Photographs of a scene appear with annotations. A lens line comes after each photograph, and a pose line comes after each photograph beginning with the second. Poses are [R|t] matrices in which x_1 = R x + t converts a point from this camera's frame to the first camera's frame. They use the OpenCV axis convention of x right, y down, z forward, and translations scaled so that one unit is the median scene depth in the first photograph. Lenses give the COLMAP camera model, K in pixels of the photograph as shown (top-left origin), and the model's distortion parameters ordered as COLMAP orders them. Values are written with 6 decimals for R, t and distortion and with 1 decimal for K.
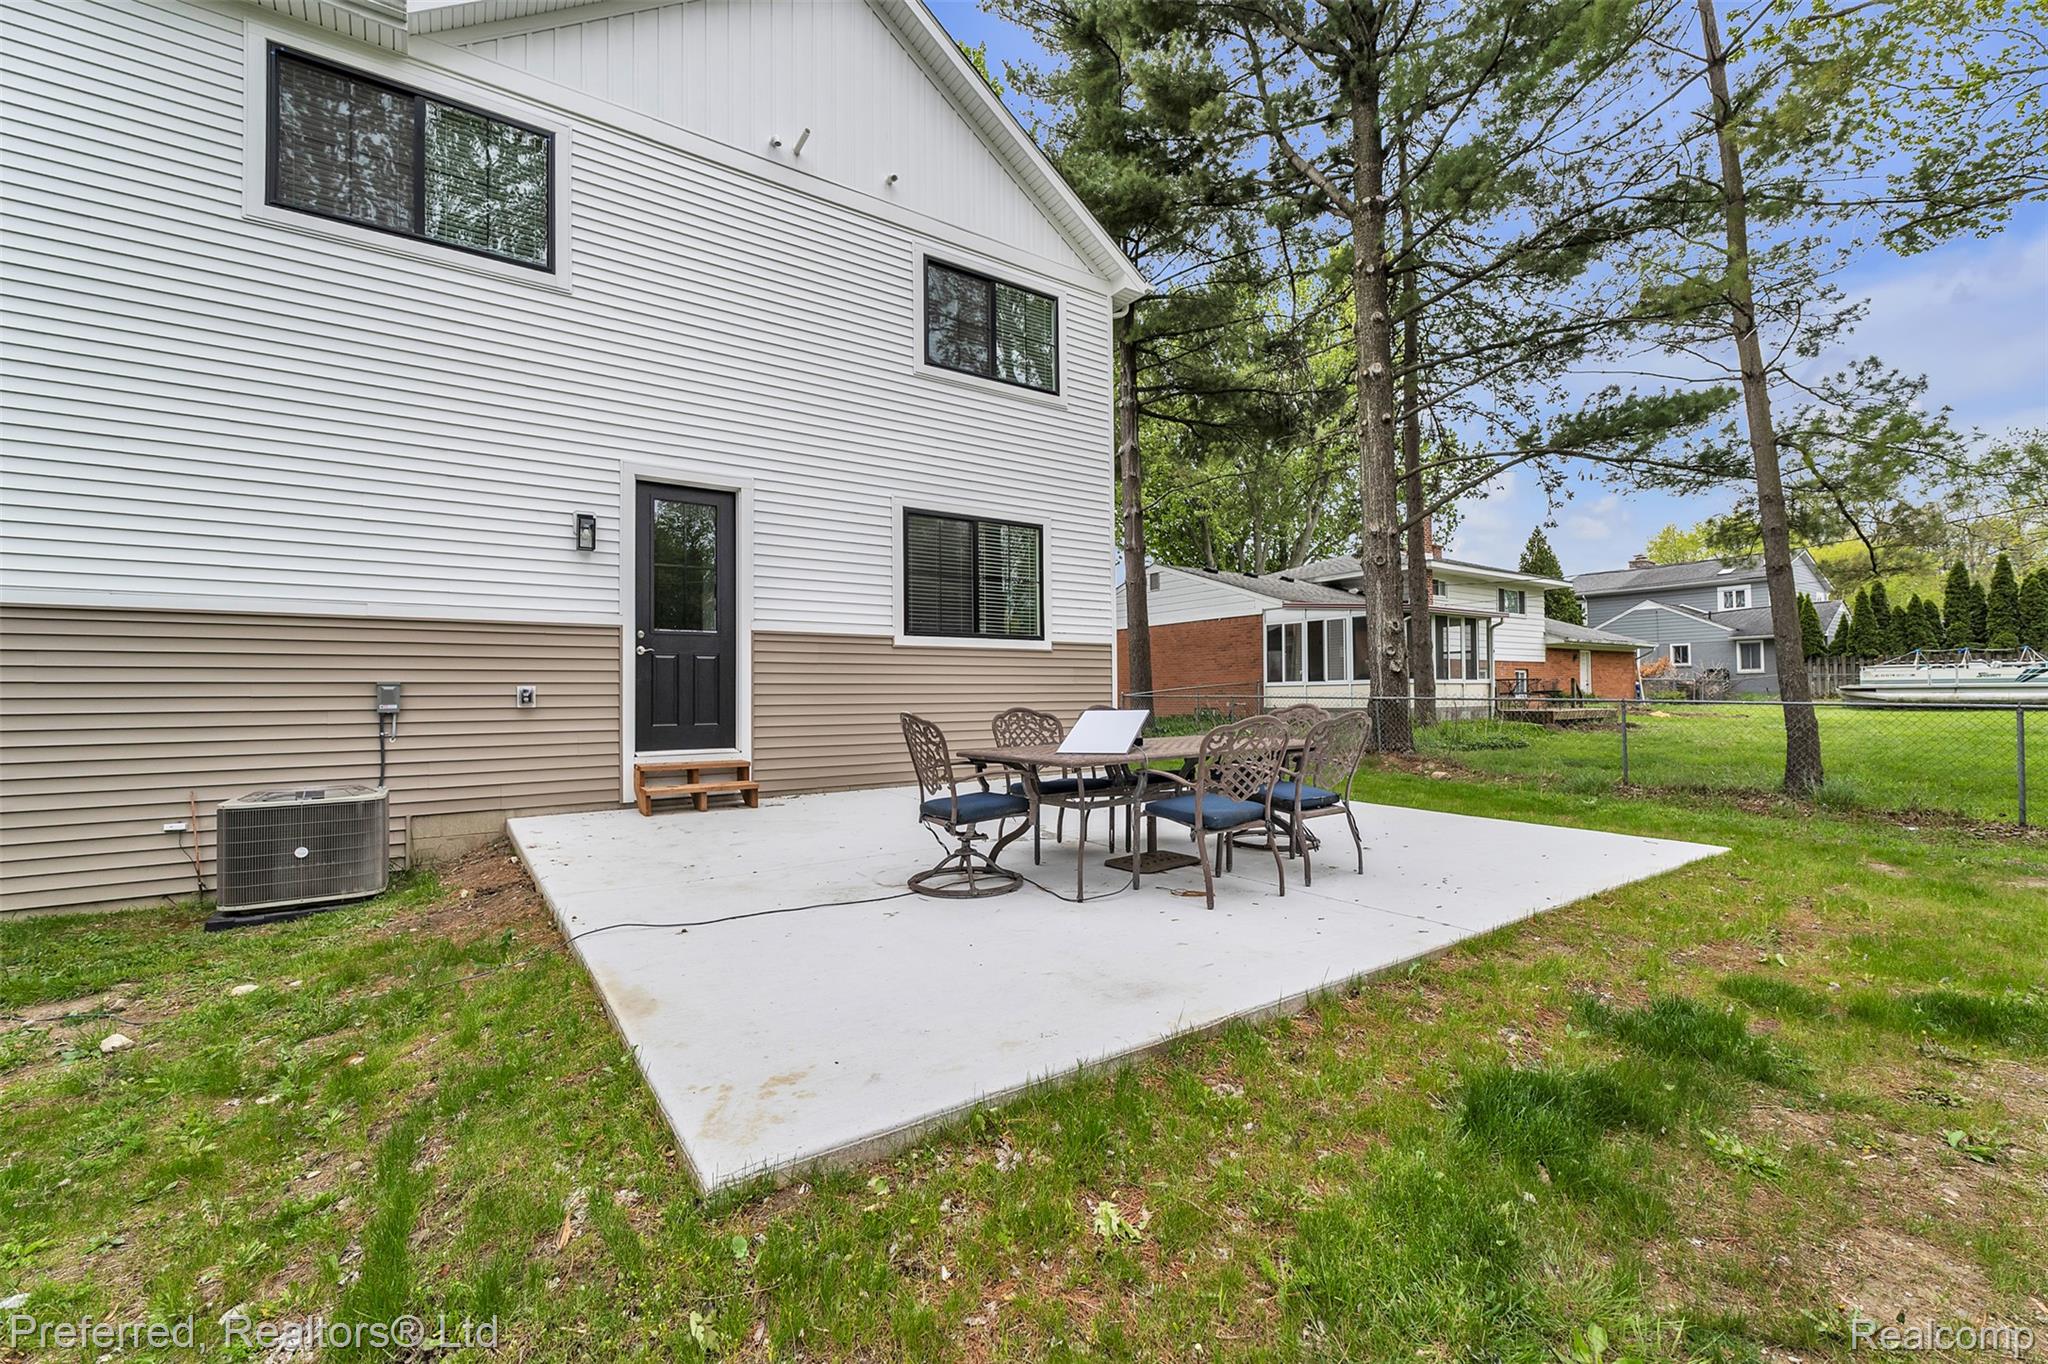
lens RADIAL K [[870.0, 0, 1022.0], [0, 870.0, 672.7], [0, 0, 1]] dist [0.004430, 0.000353]
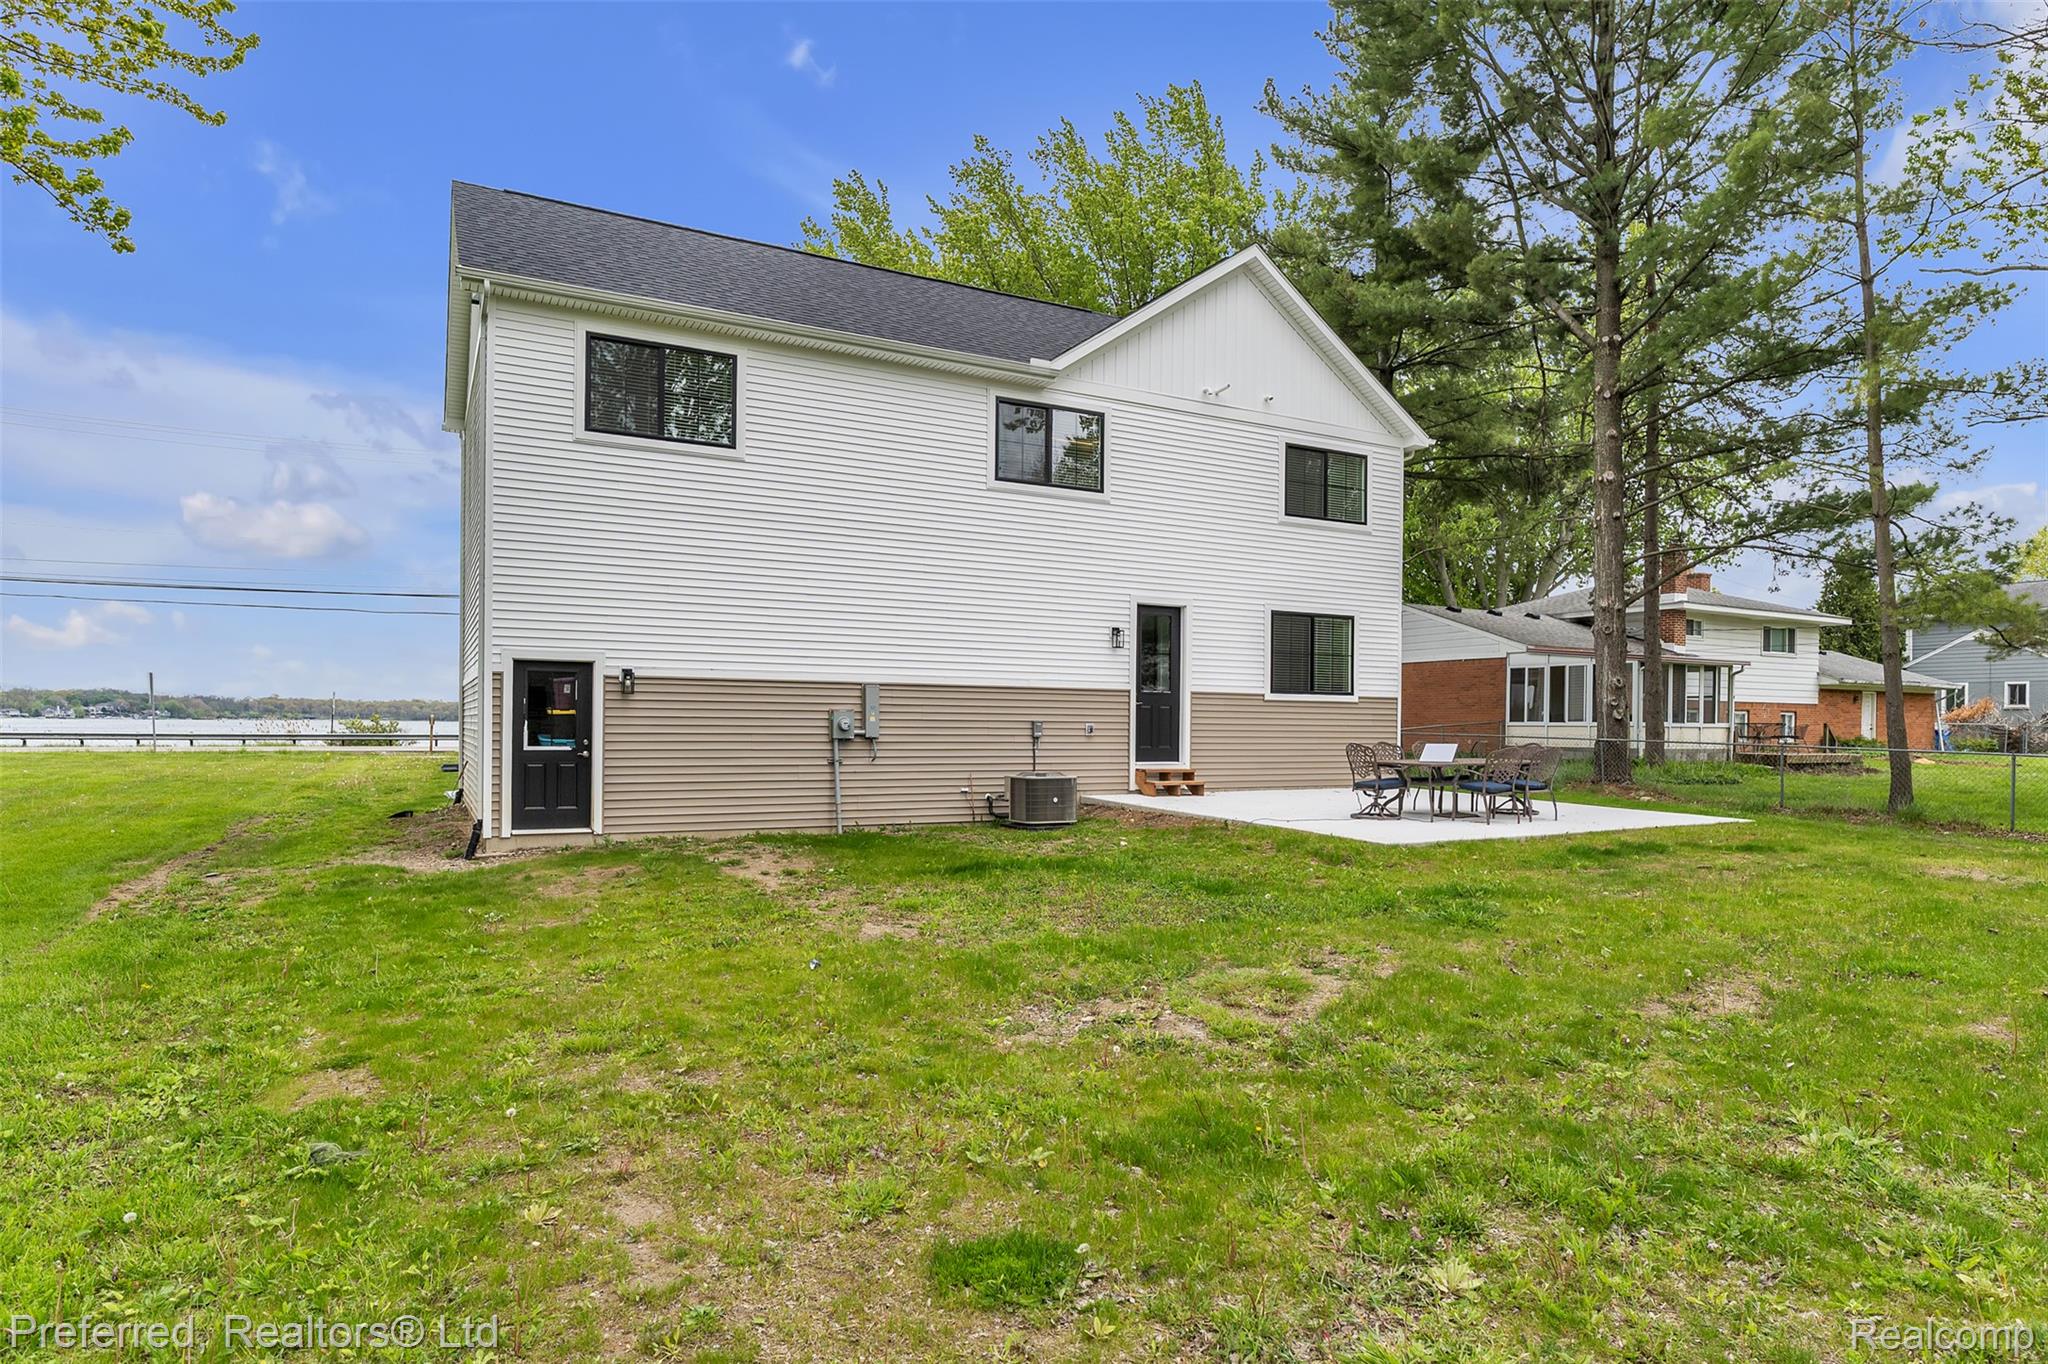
lens RADIAL K [[1126.5, 0, 1029.6], [0, 1126.5, 725.8], [0, 0, 1]] dist [-0.004603, 0.001844]
pose [[0.992030, 0.021012, -0.124239, -0.171613], [-0.017325, 0.999379, 0.030680, -0.021390], [0.124807, -0.028283, 0.991778, -0.583255]]
